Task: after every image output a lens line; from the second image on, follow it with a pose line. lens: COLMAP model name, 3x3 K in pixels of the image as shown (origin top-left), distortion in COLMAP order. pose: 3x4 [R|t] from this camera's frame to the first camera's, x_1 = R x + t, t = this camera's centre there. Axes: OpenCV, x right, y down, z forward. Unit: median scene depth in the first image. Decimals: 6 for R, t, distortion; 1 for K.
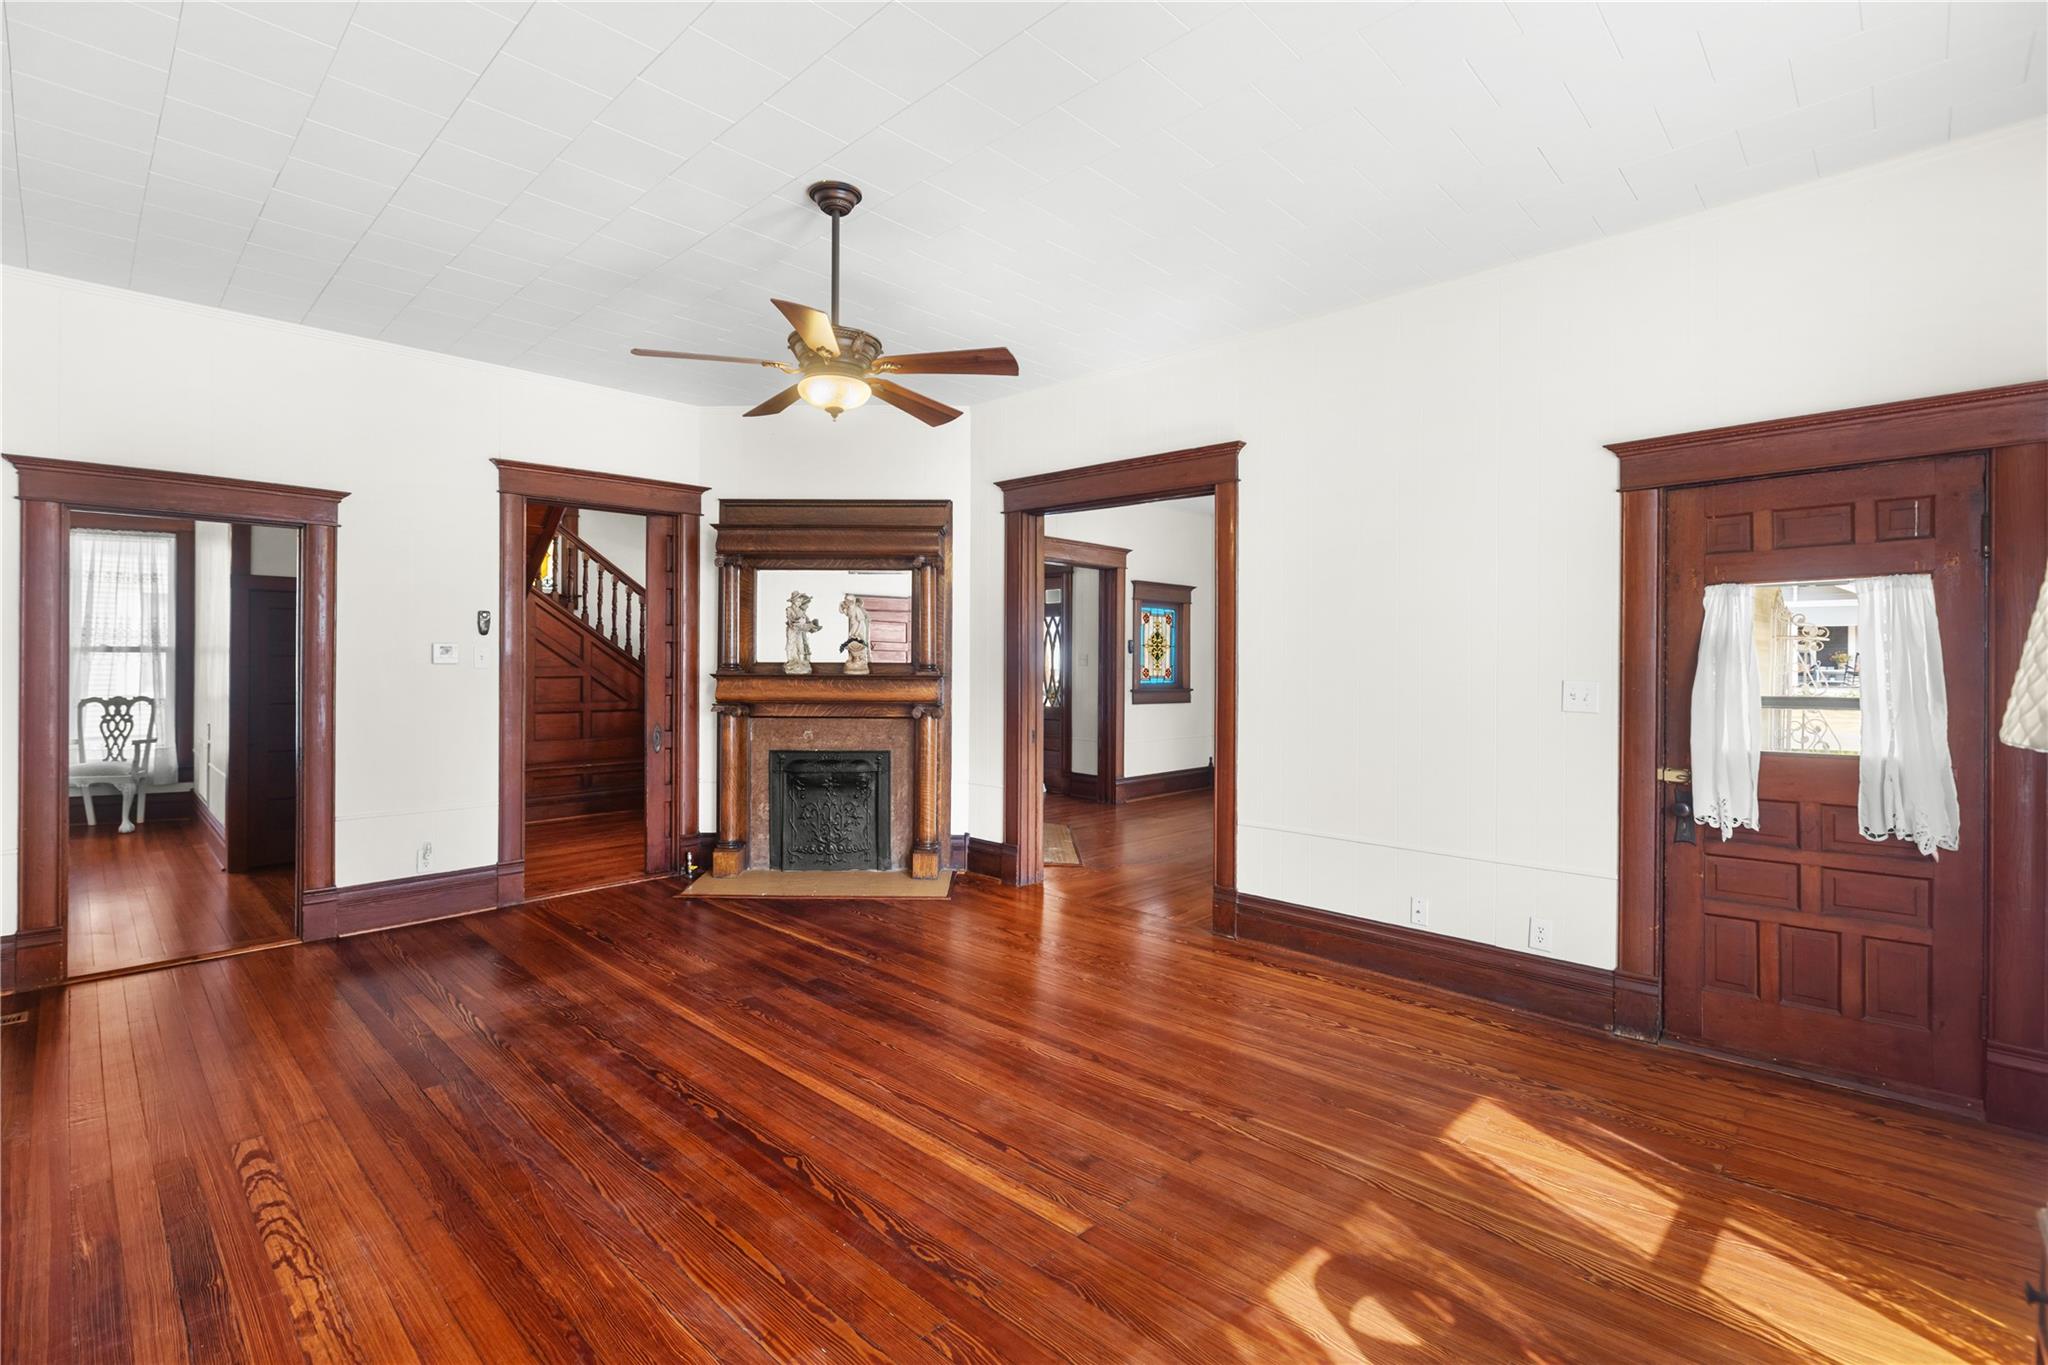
lens RADIAL K [[920.9, 0, 1024.6], [0, 920.9, 673.0], [0, 0, 1]] dist [0.003593, -0.000004]
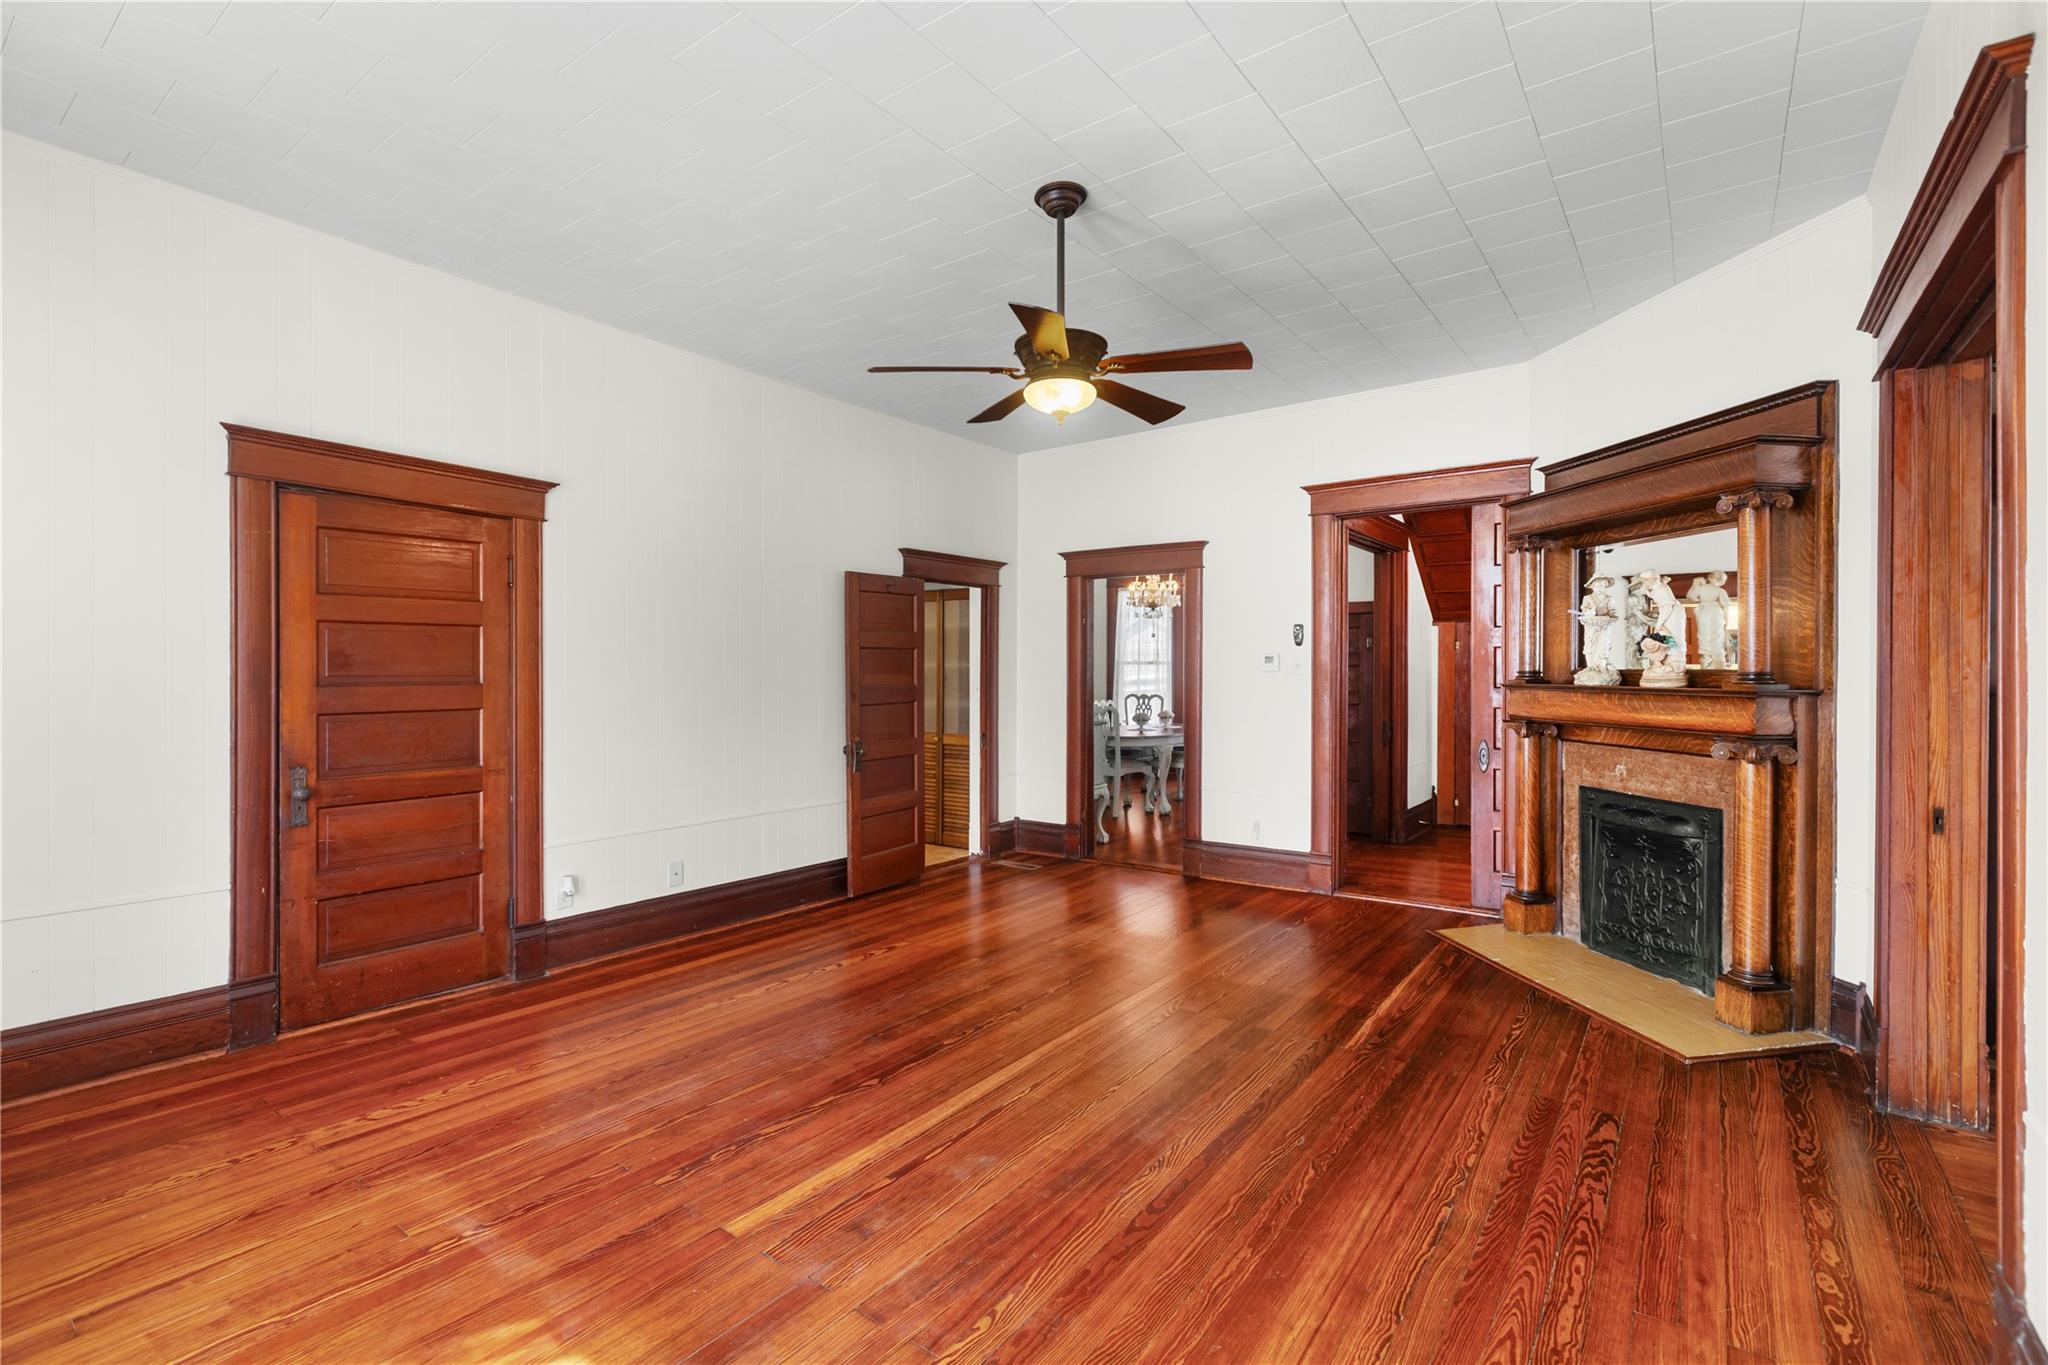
lens RADIAL K [[920.9, 0, 1025.9], [0, 920.9, 680.8], [0, 0, 1]] dist [0.003593, -0.000004]
pose [[0.130678, 0.008636, -0.991387, 0.773452], [-0.010970, 0.999913, 0.007265, -0.005339], [0.991364, 0.009926, 0.130762, 0.831226]]
